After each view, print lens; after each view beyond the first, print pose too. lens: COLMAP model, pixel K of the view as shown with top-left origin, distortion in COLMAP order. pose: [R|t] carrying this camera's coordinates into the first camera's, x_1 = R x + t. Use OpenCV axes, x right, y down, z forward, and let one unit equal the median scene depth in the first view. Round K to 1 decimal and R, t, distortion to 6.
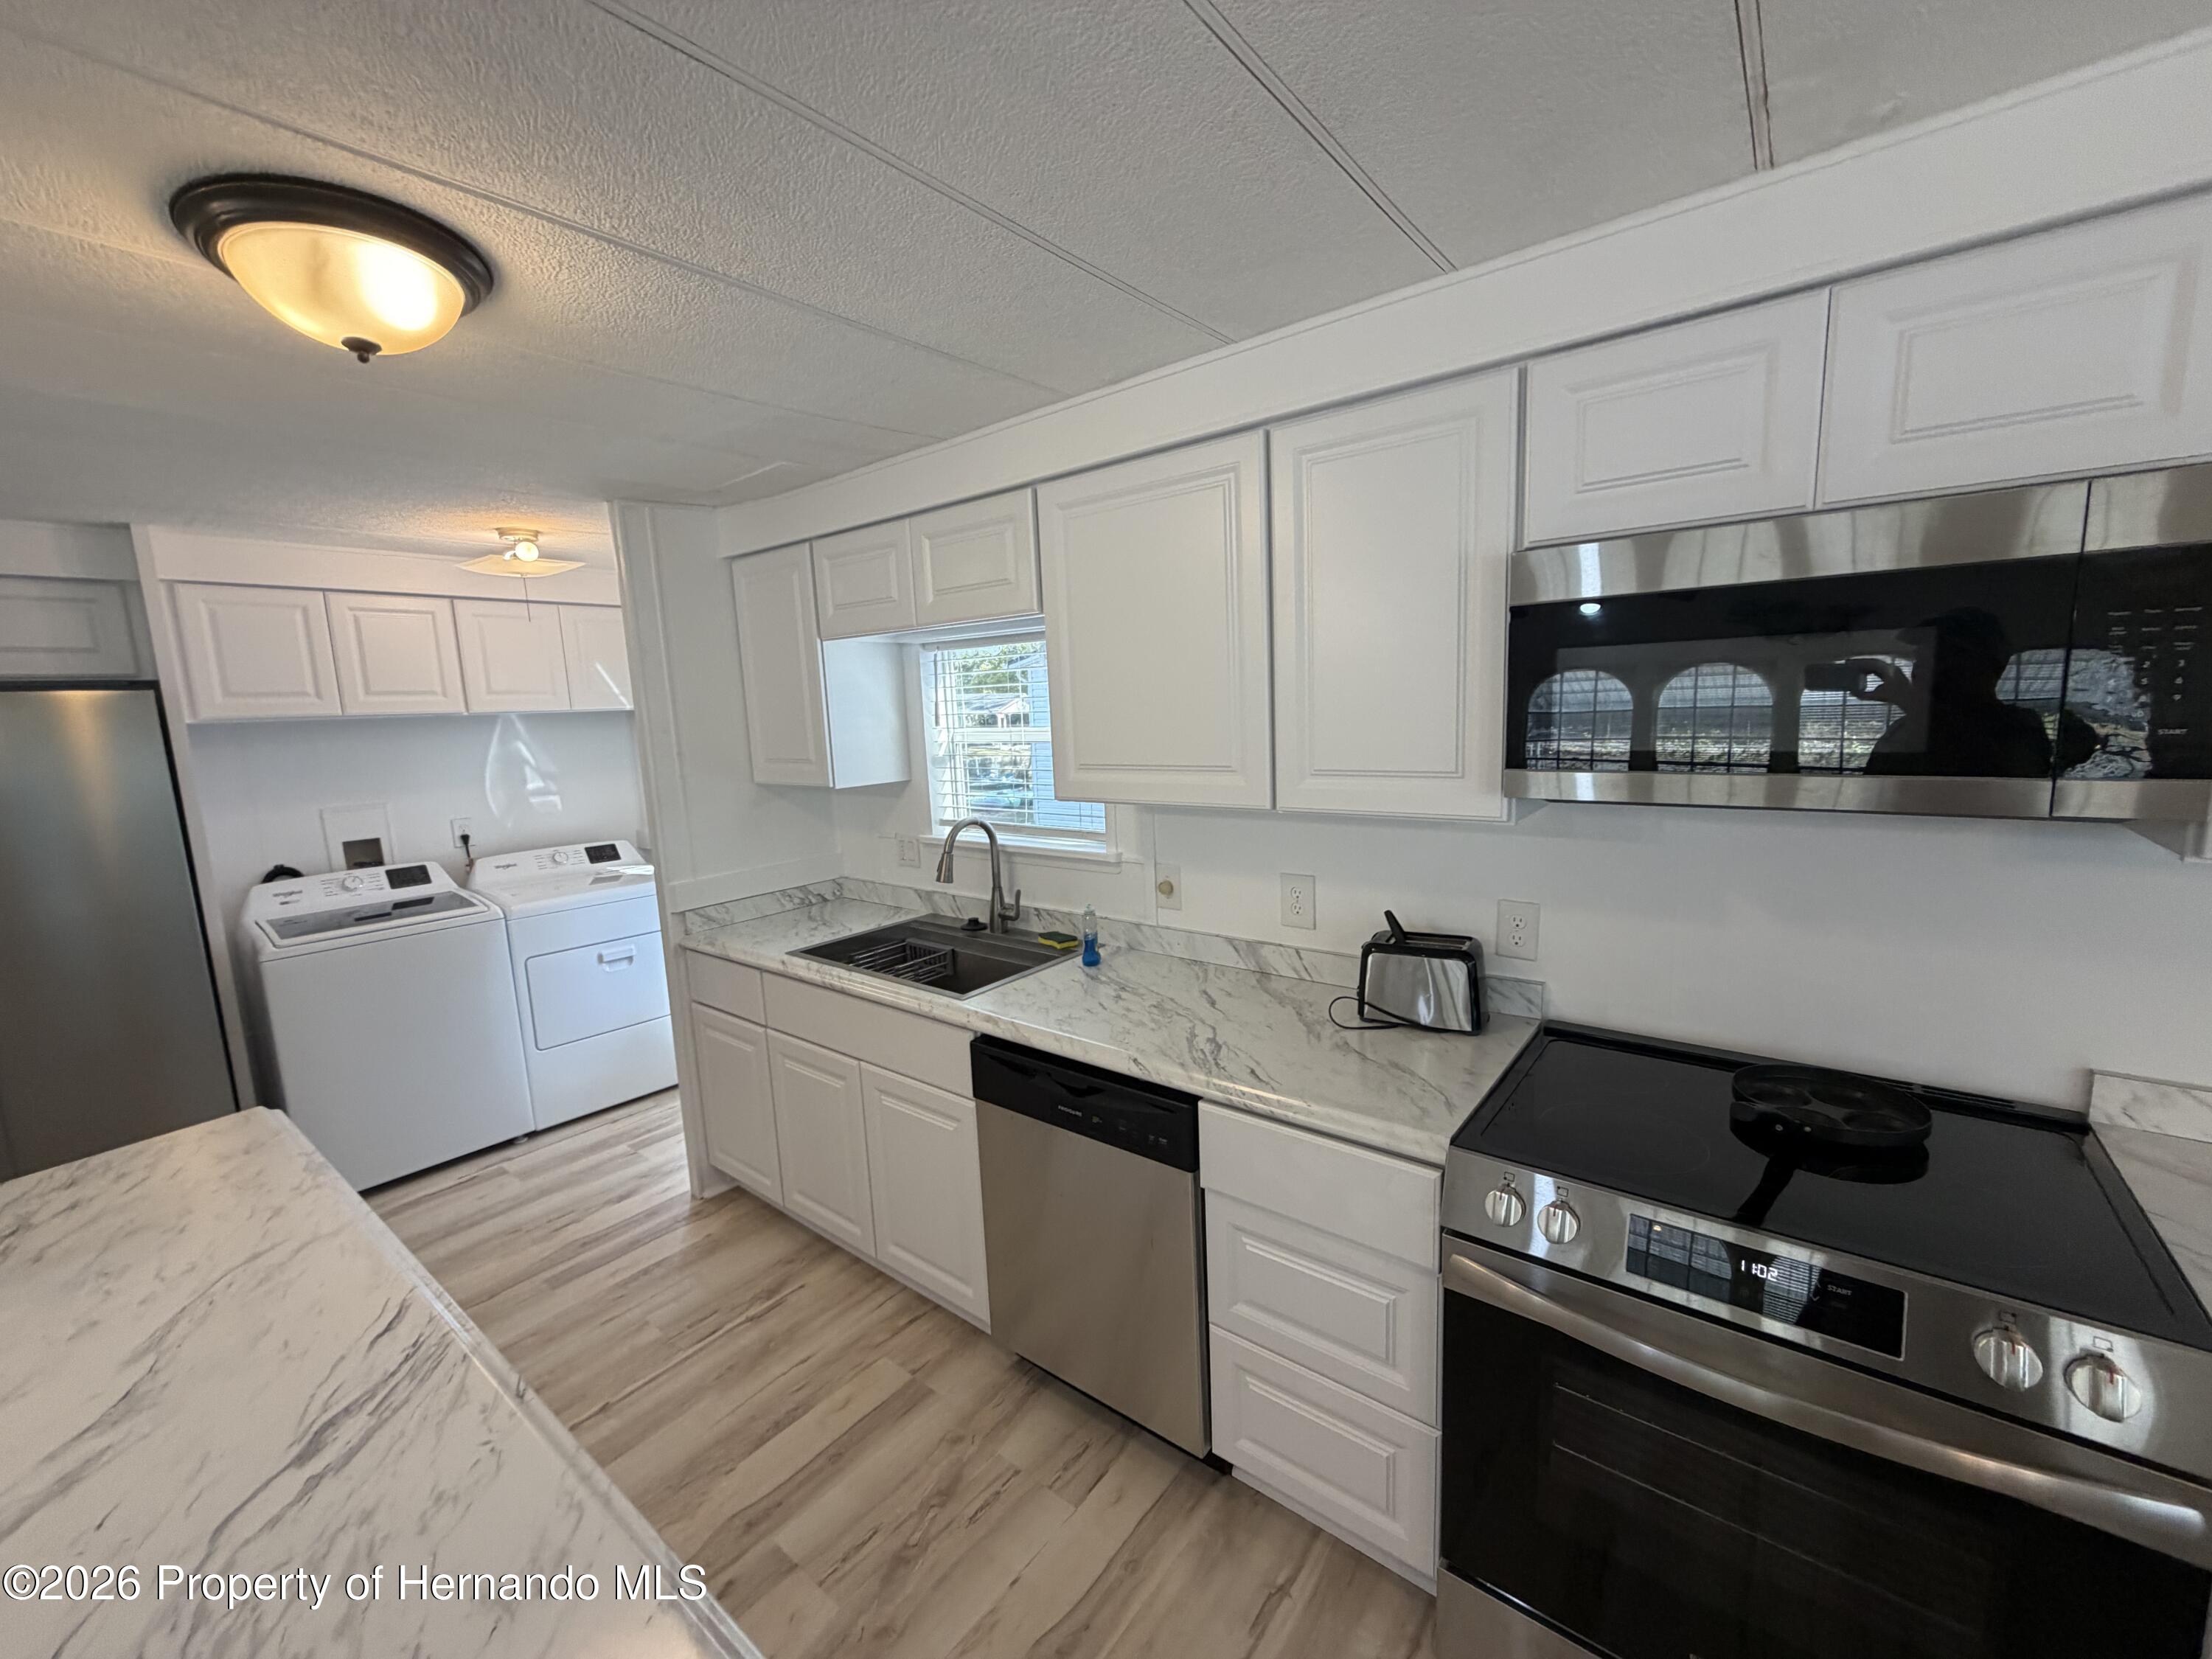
lens RADIAL K [[885.5, 0, 1098.8], [0, 885.5, 825.1], [0, 0, 1]] dist [0.000927, -0.000134]
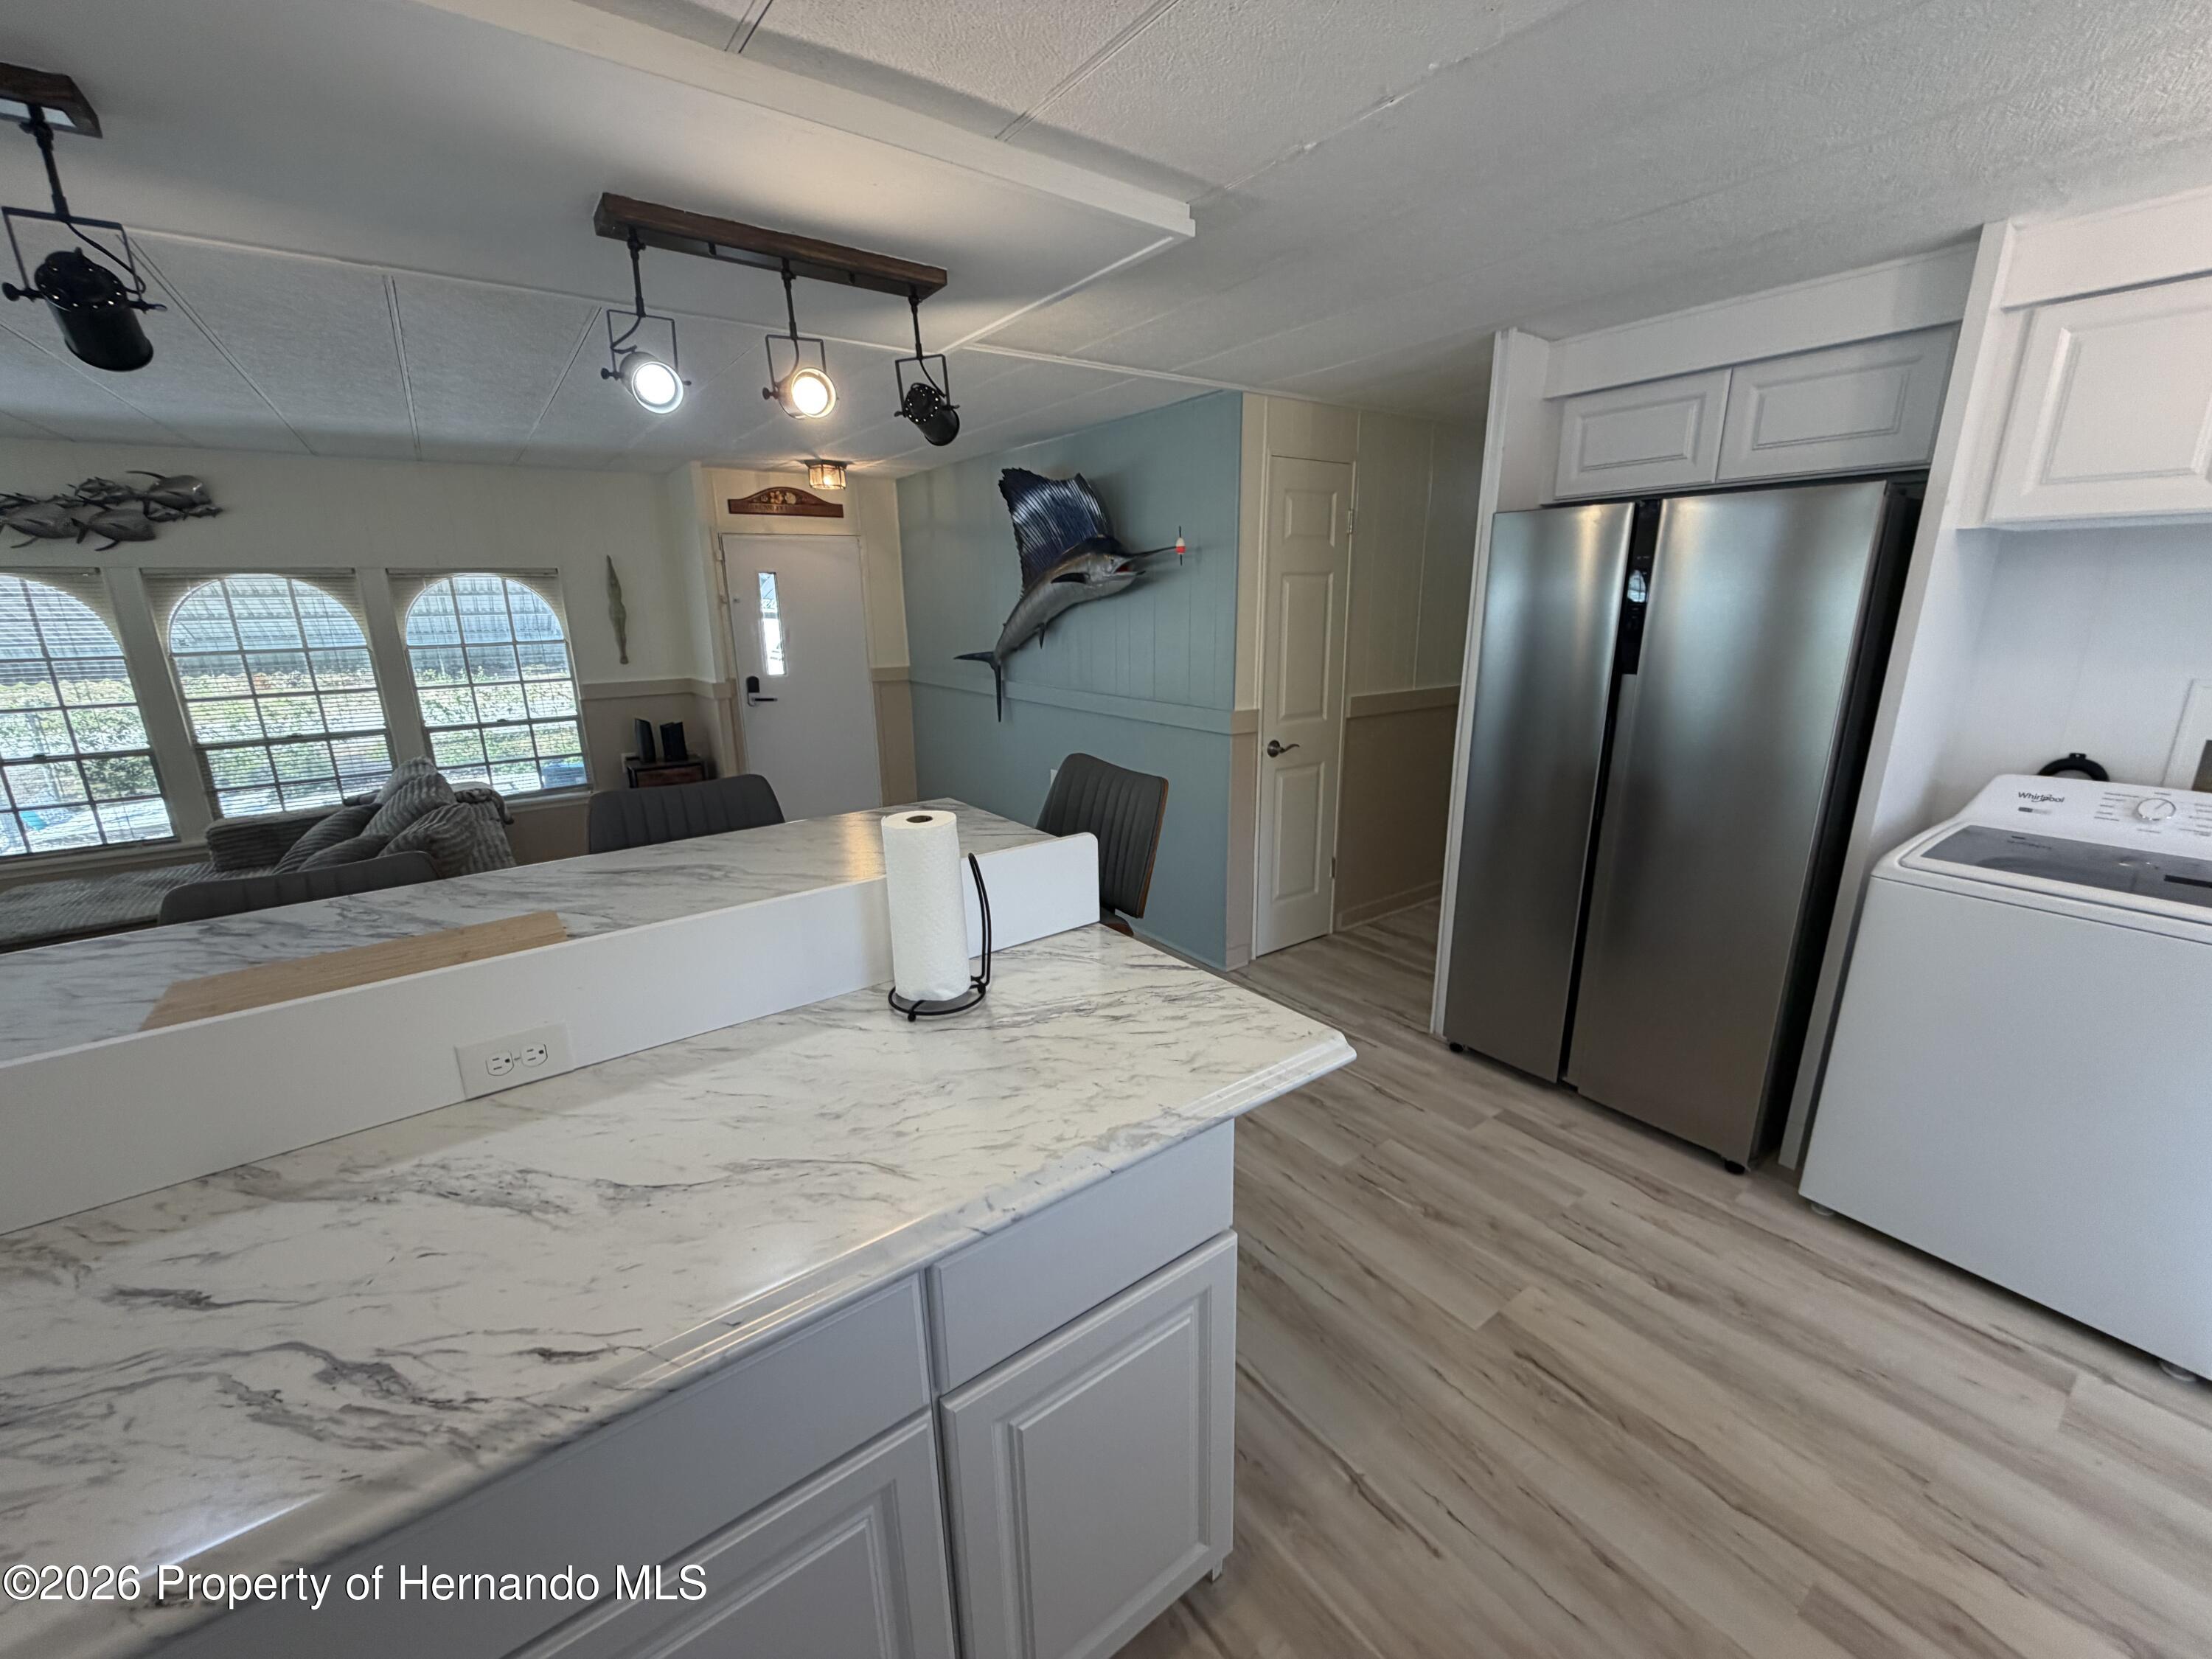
lens RADIAL K [[885.5, 0, 1103.8], [0, 885.5, 828.7], [0, 0, 1]] dist [0.000927, -0.000134]
pose [[-0.261412, 0.297985, -0.918079, -0.140895], [-0.110247, 0.935710, 0.335099, -0.056286], [0.958911, 0.188815, -0.211753, 0.577754]]
